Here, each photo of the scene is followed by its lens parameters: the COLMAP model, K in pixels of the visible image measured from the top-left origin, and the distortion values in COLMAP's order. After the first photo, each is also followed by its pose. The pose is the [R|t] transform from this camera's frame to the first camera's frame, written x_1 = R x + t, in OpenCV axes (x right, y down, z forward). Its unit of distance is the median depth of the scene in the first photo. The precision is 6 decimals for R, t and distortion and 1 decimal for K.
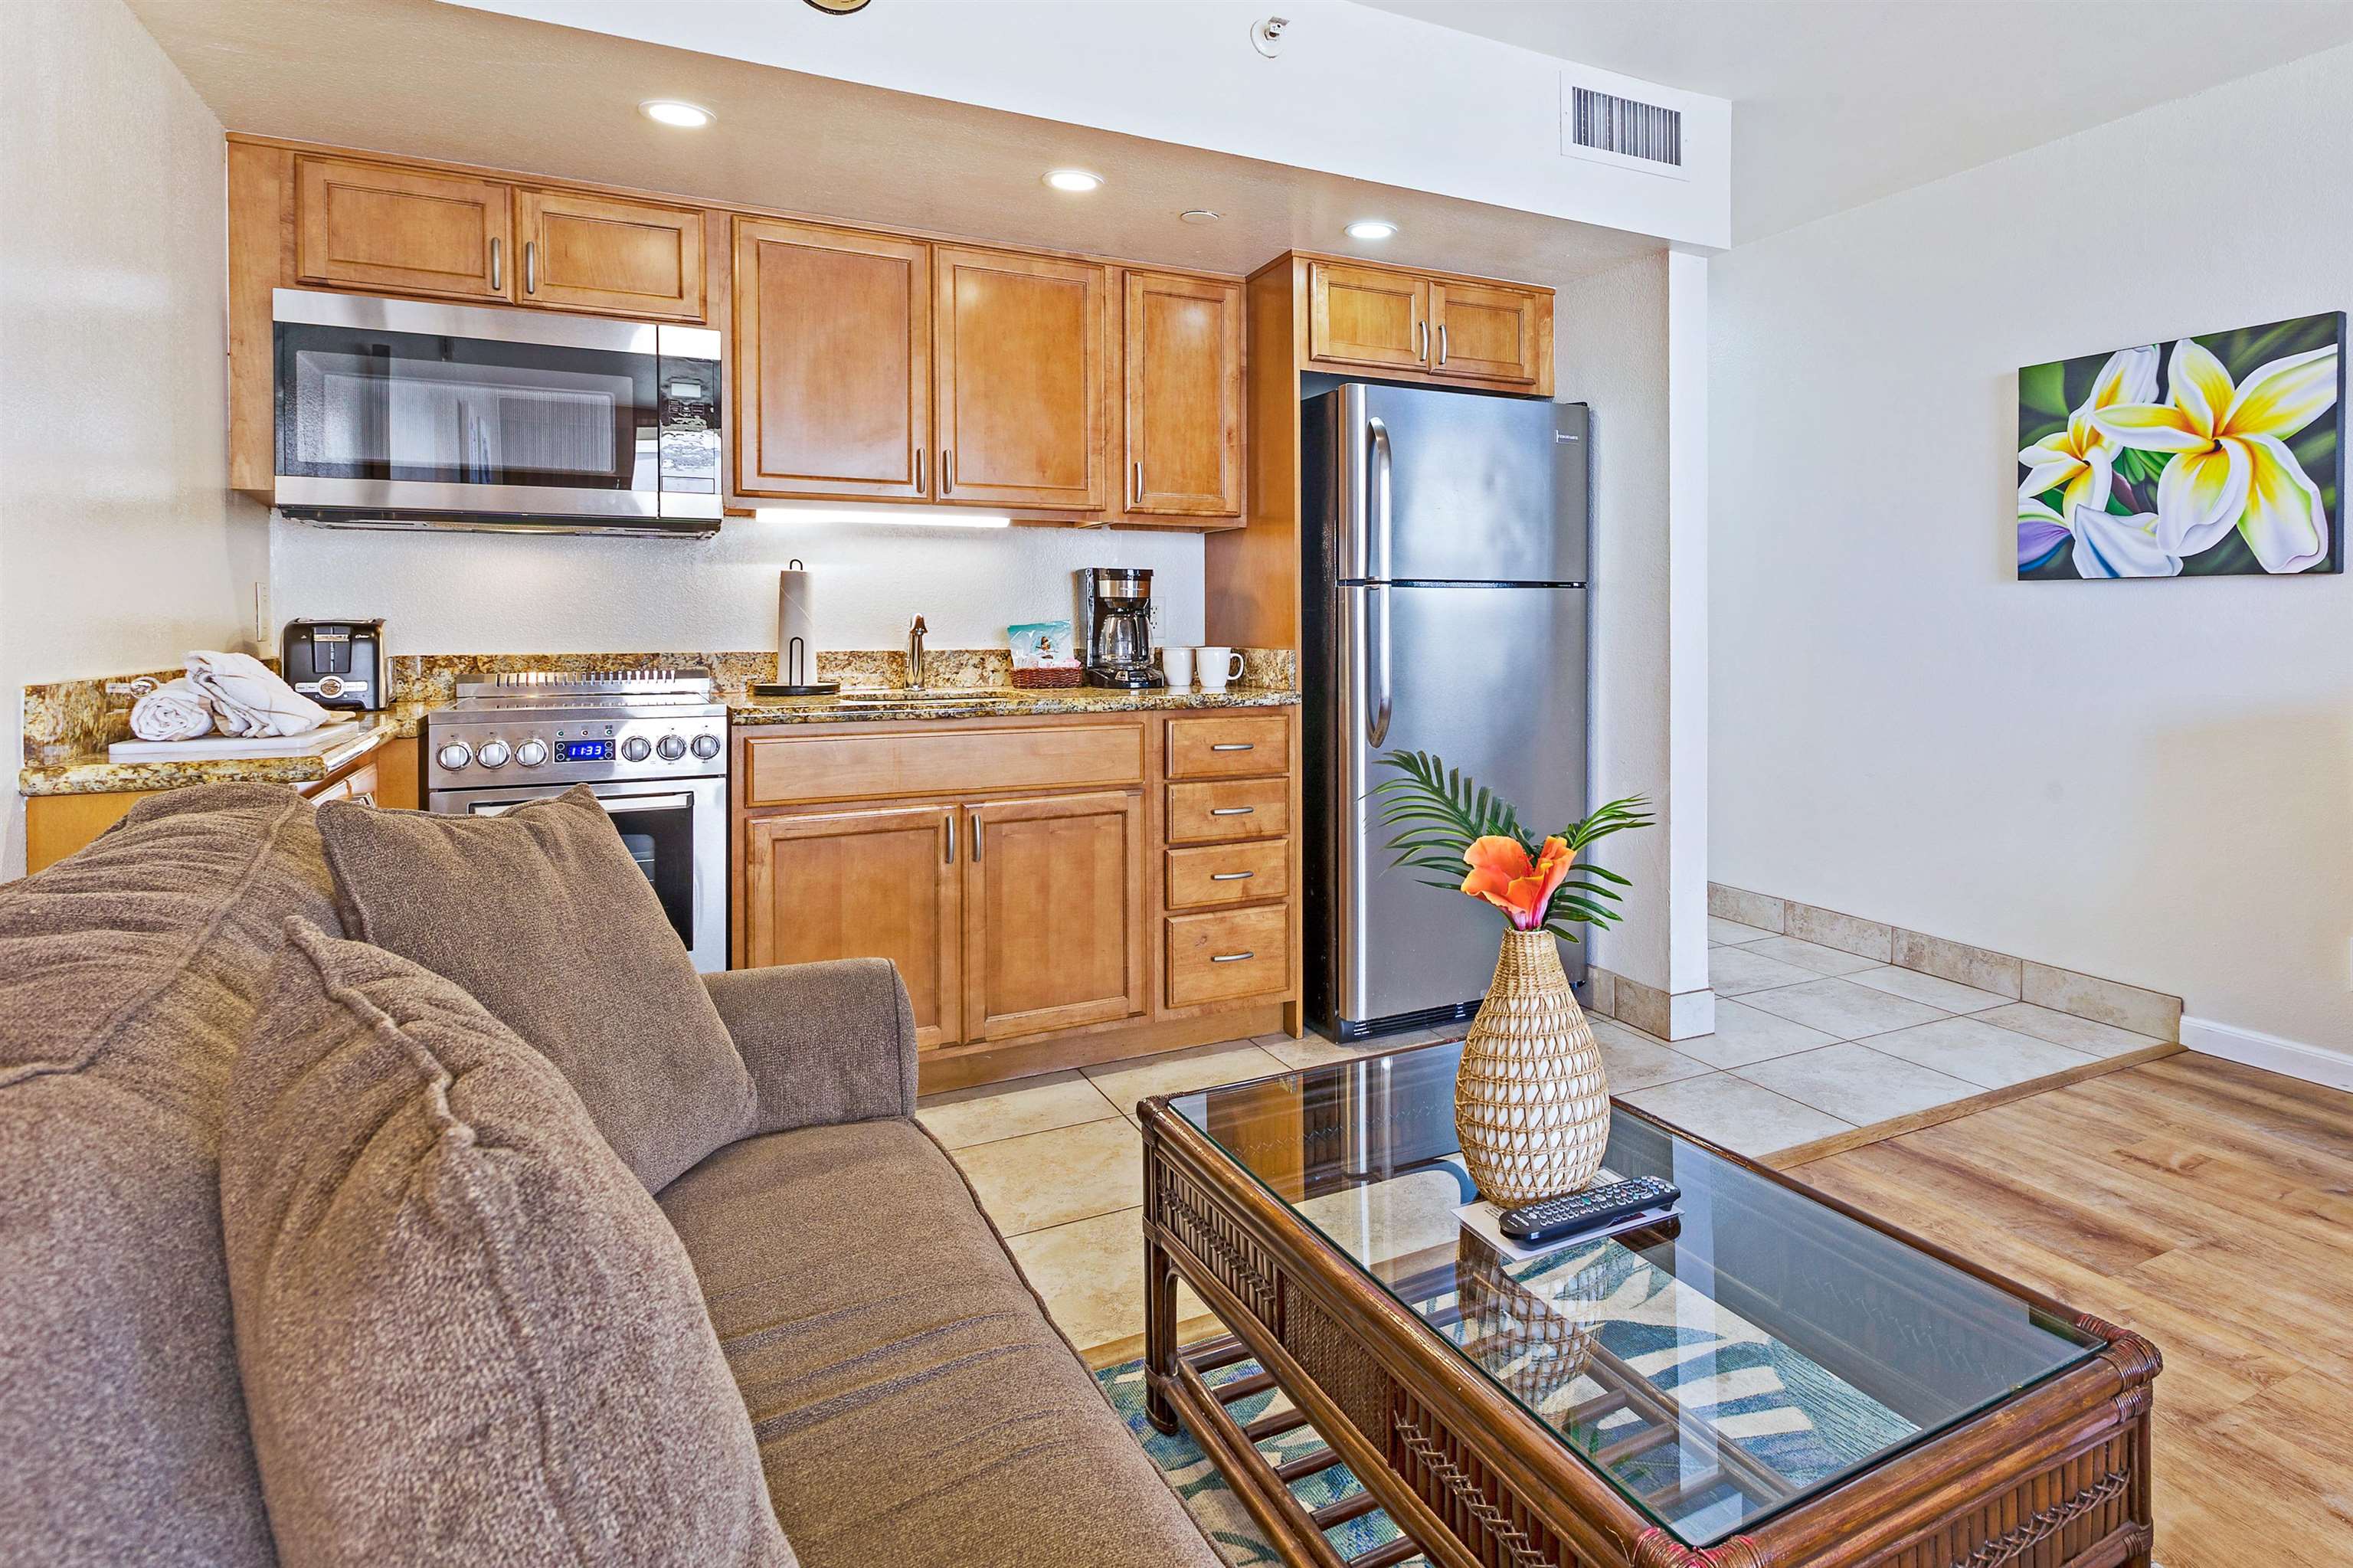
lens RADIAL K [[1296.9, 0, 1420.3], [0, 1296.9, 623.9], [0, 0, 1]] dist [-0.000646, -0.000924]
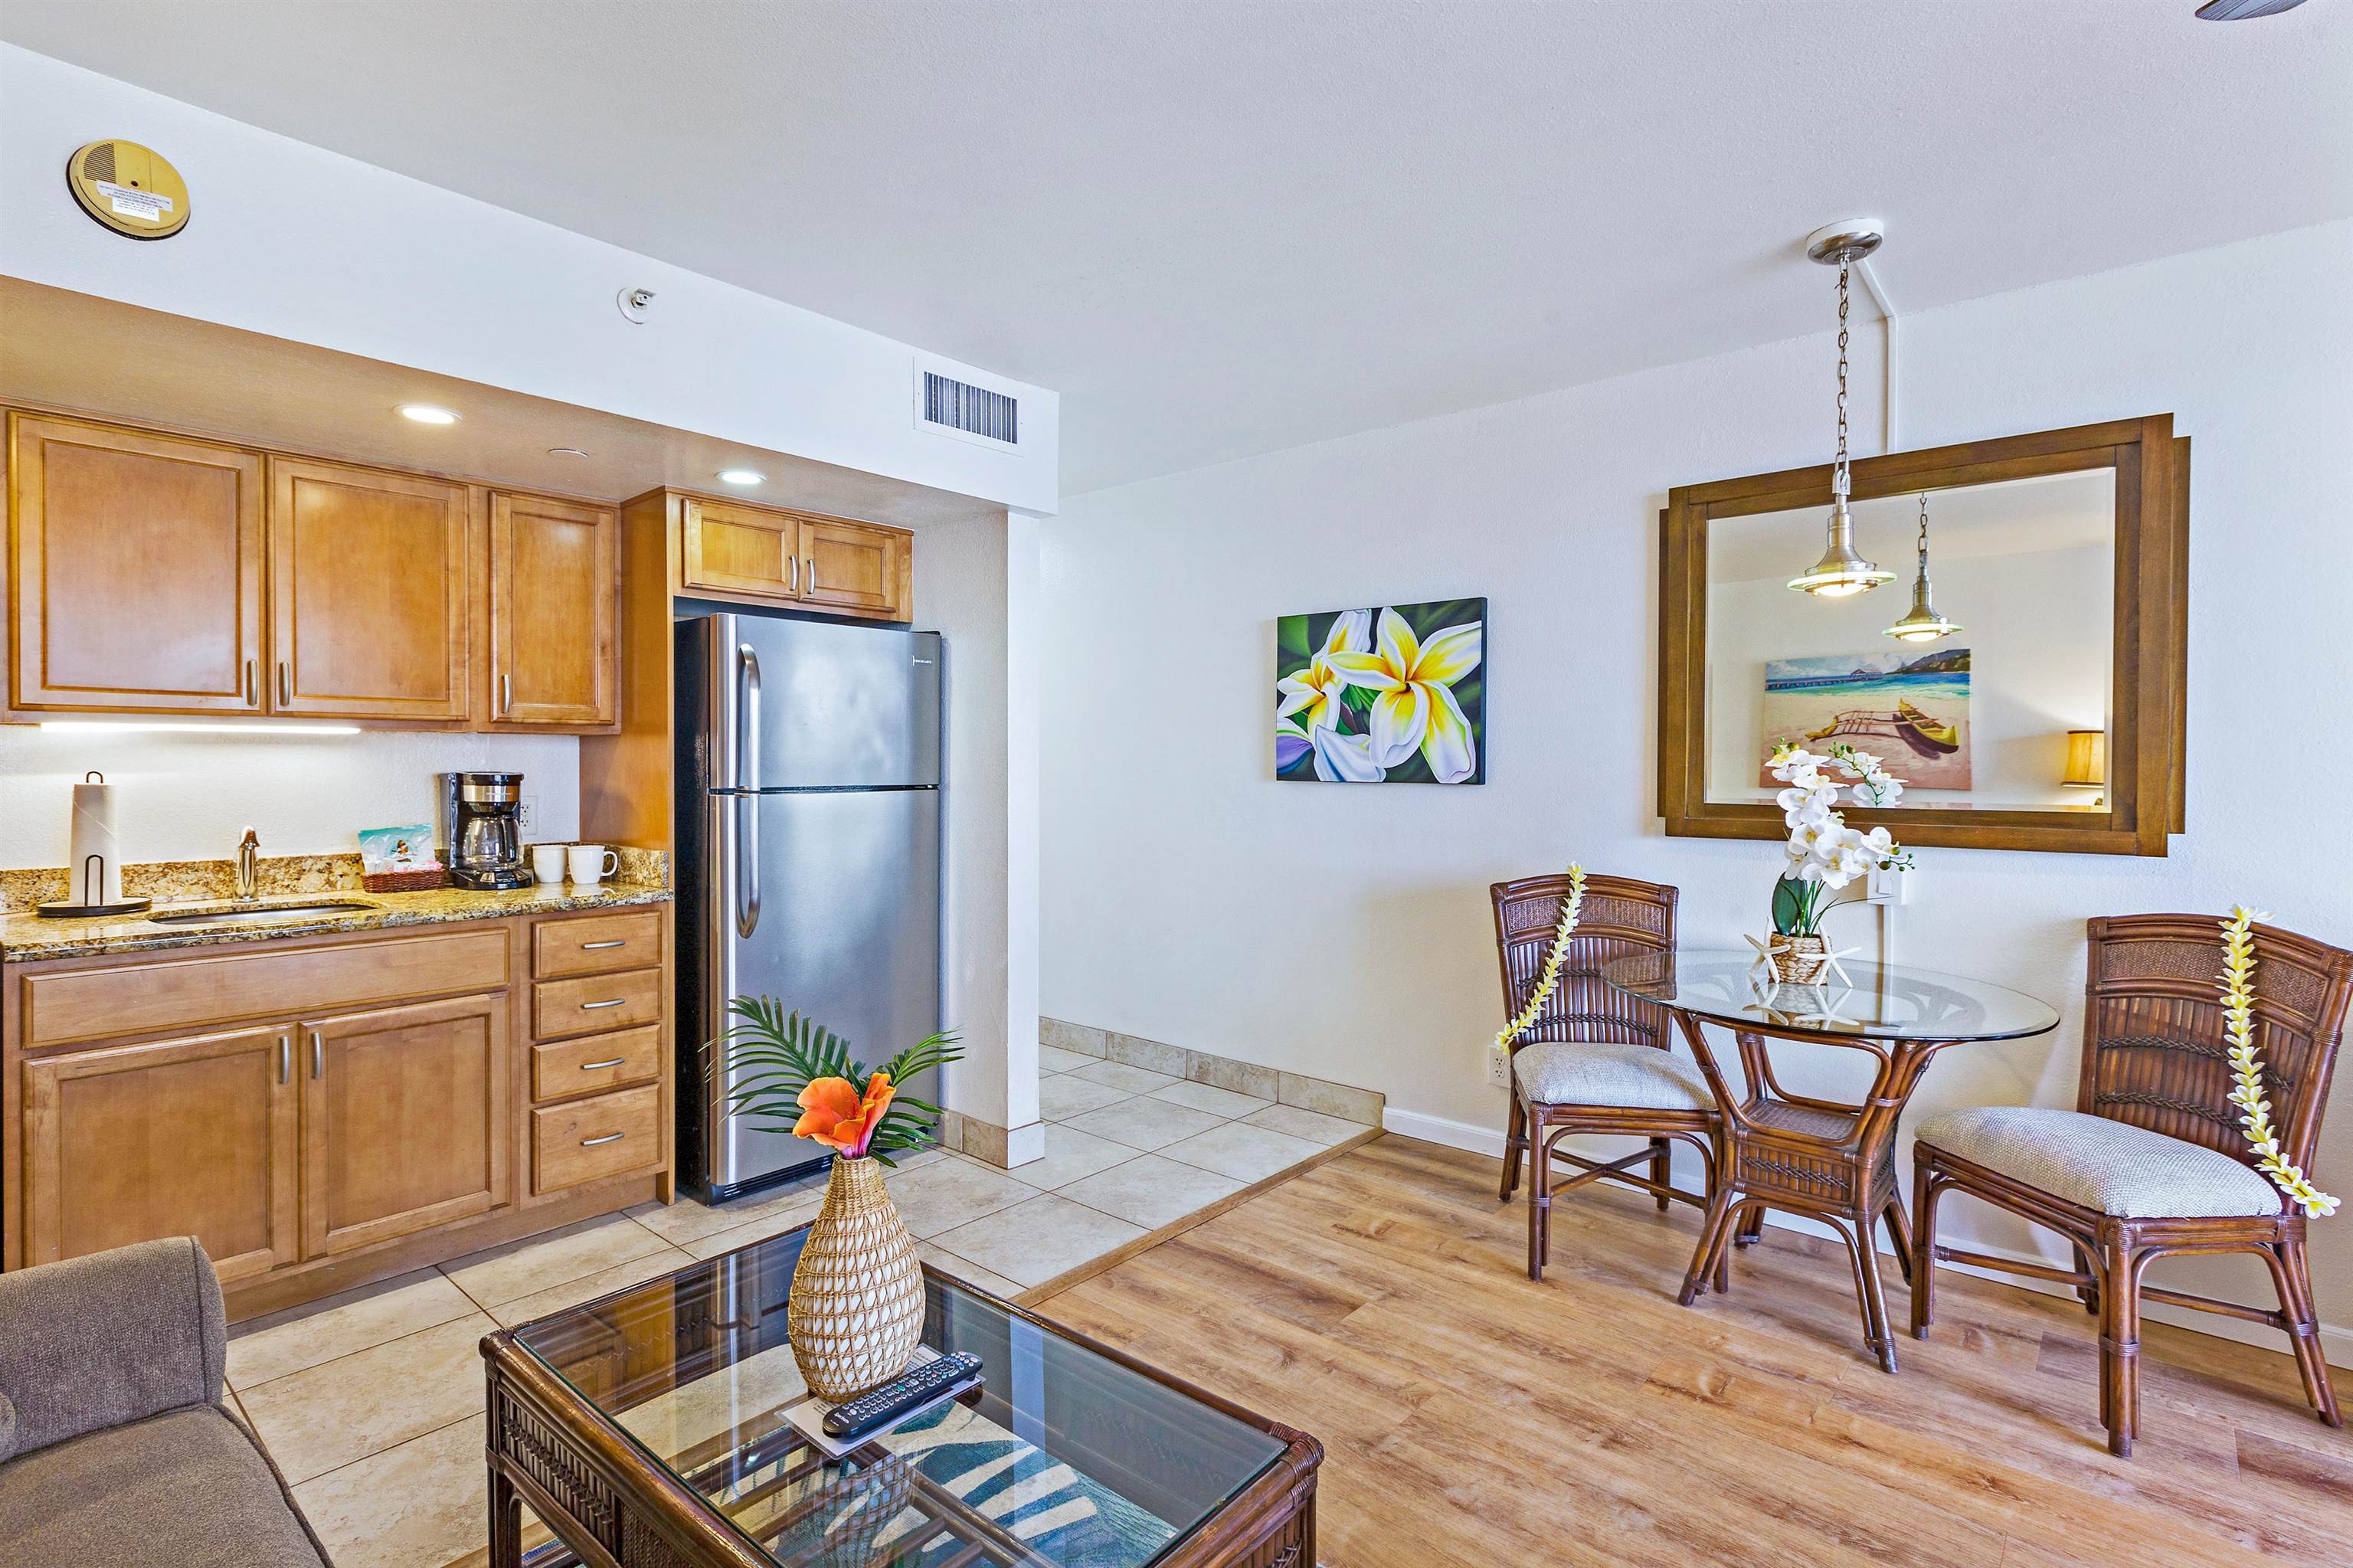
lens RADIAL K [[1091.8, 0, 1180.5], [0, 1091.8, 767.2], [0, 0, 1]] dist [-0.001127, -0.000495]
pose [[0.948120, 0.001039, 0.317912, 0.022439], [-0.001640, 0.999997, 0.001624, -0.056096], [-0.317910, -0.002061, 0.948119, -0.015221]]
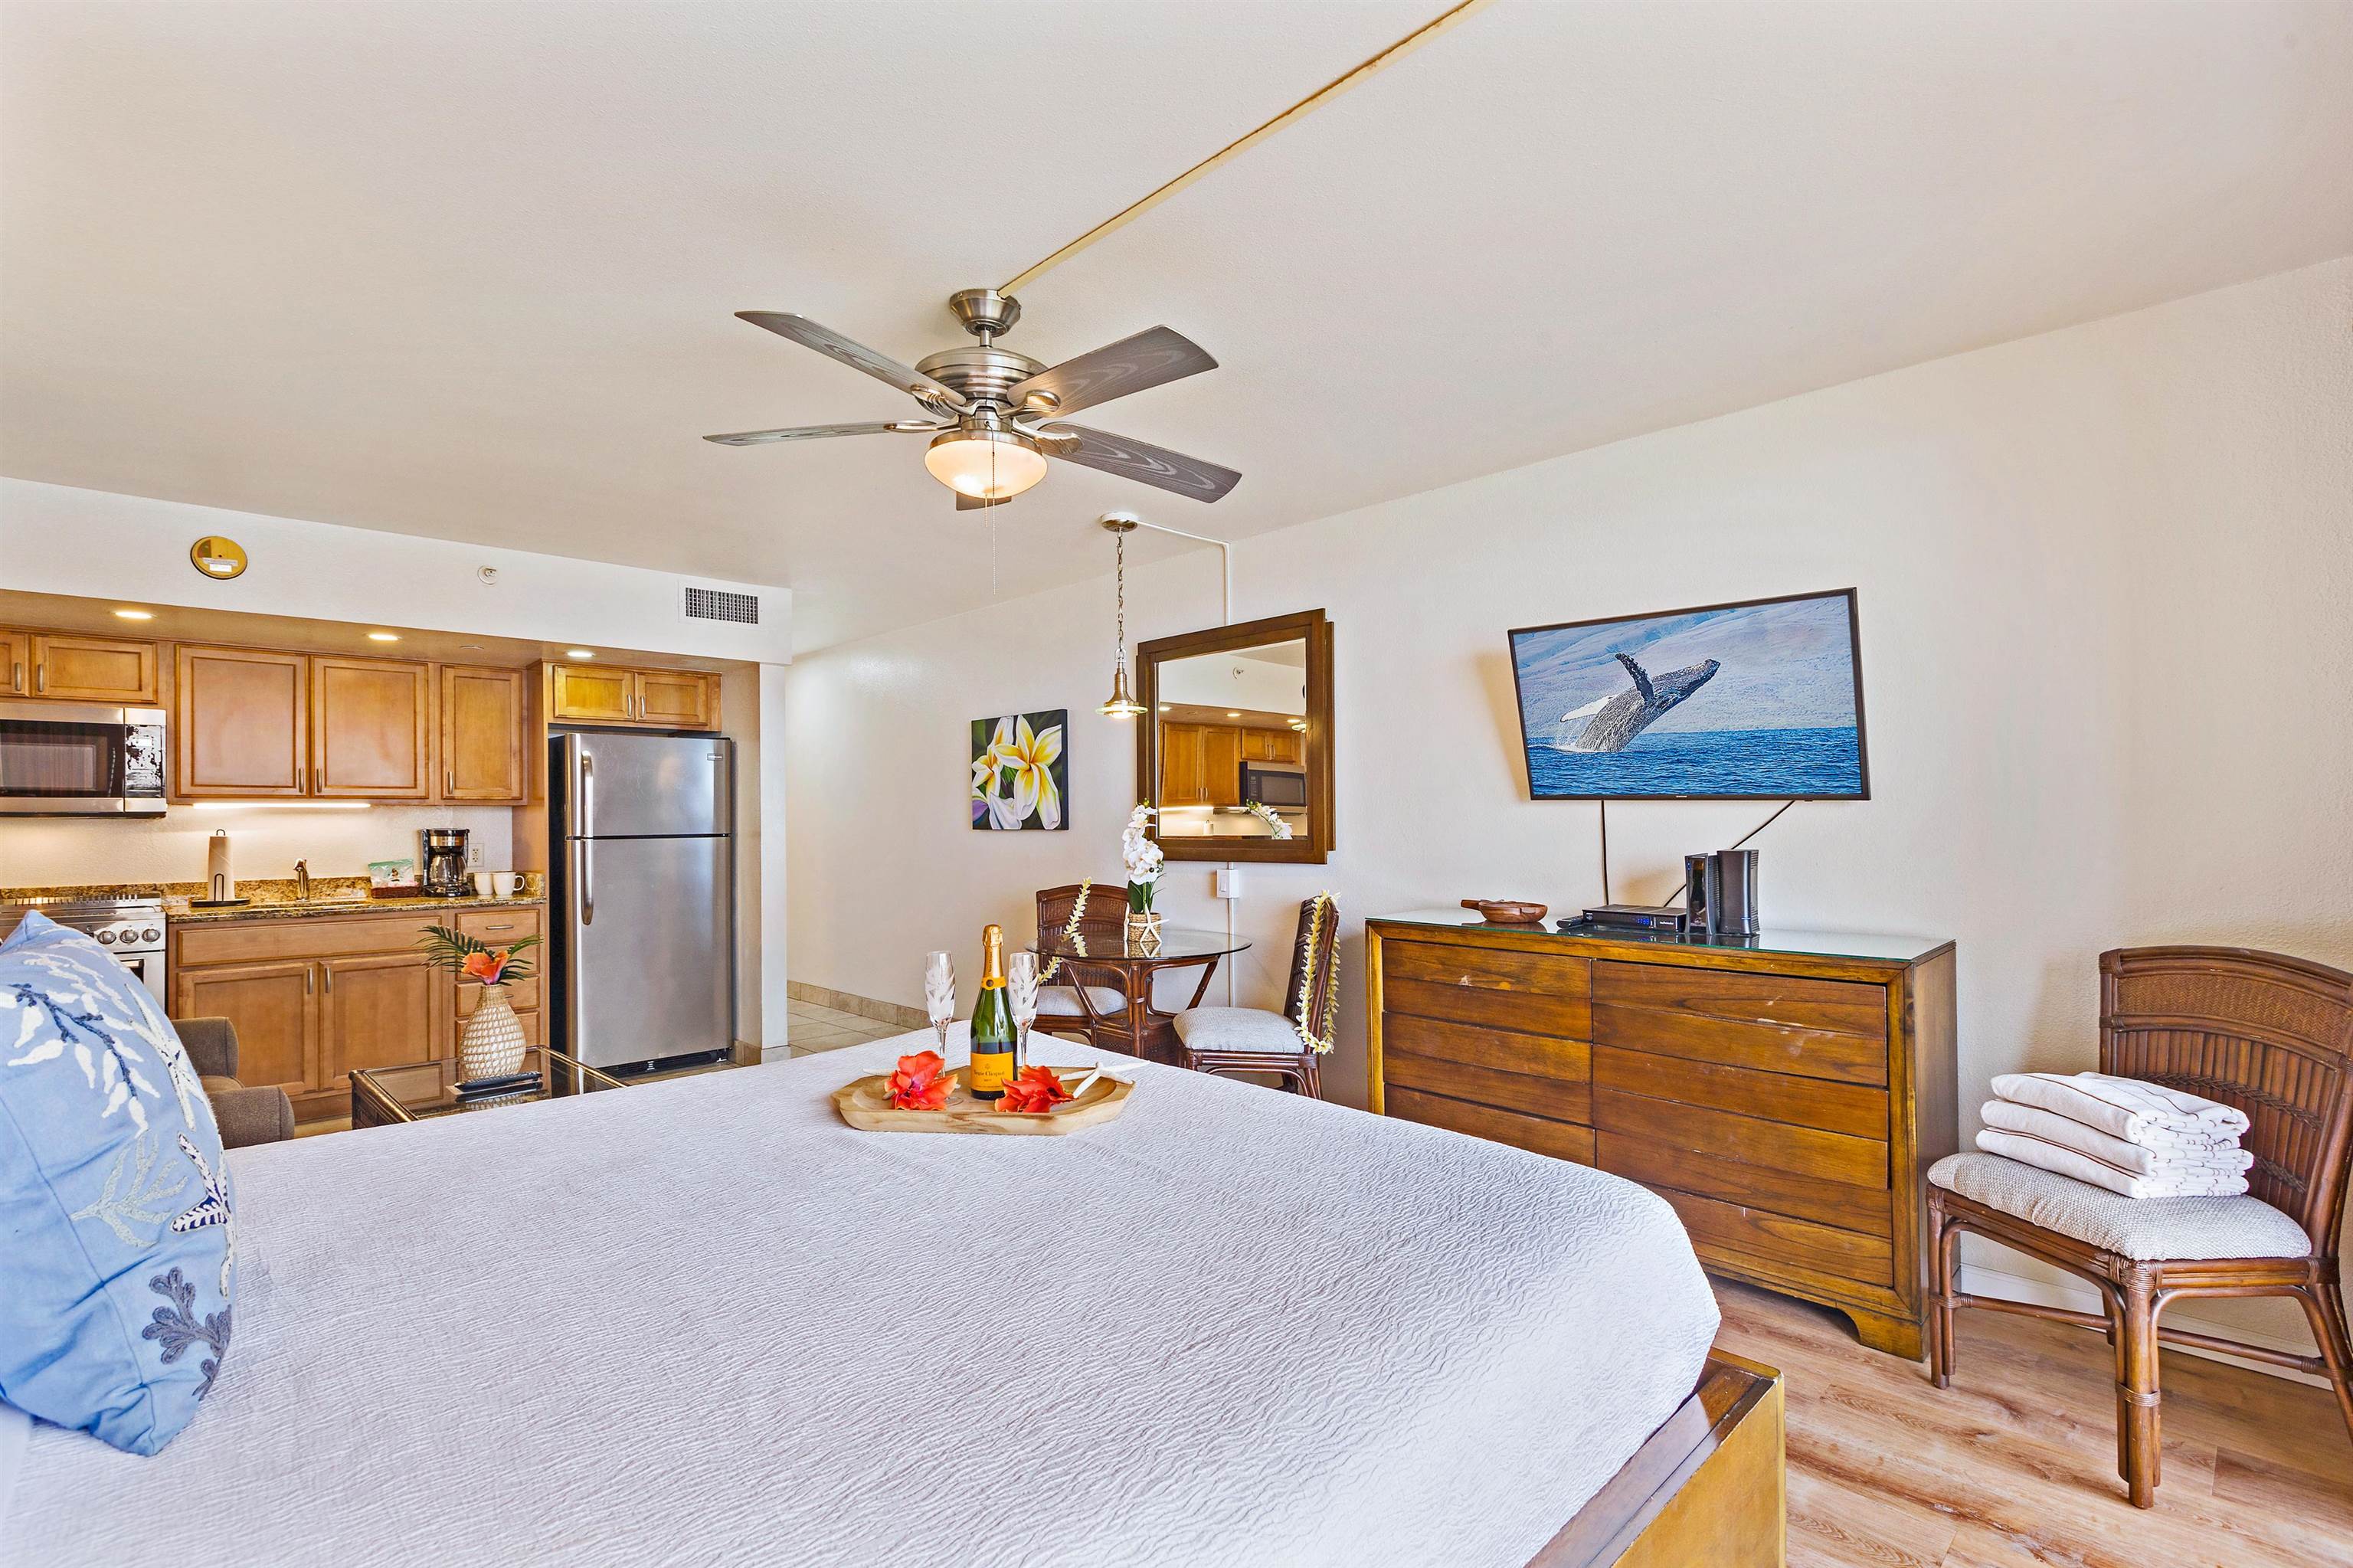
lens RADIAL K [[1091.8, 0, 1209.3], [0, 1091.8, 806.6], [0, 0, 1]] dist [-0.001127, -0.000495]
pose [[0.969839, -0.006124, 0.243668, 0.473173], [0.010878, 0.999776, -0.018173, -0.040011], [-0.243502, 0.020275, 0.969688, -0.786462]]
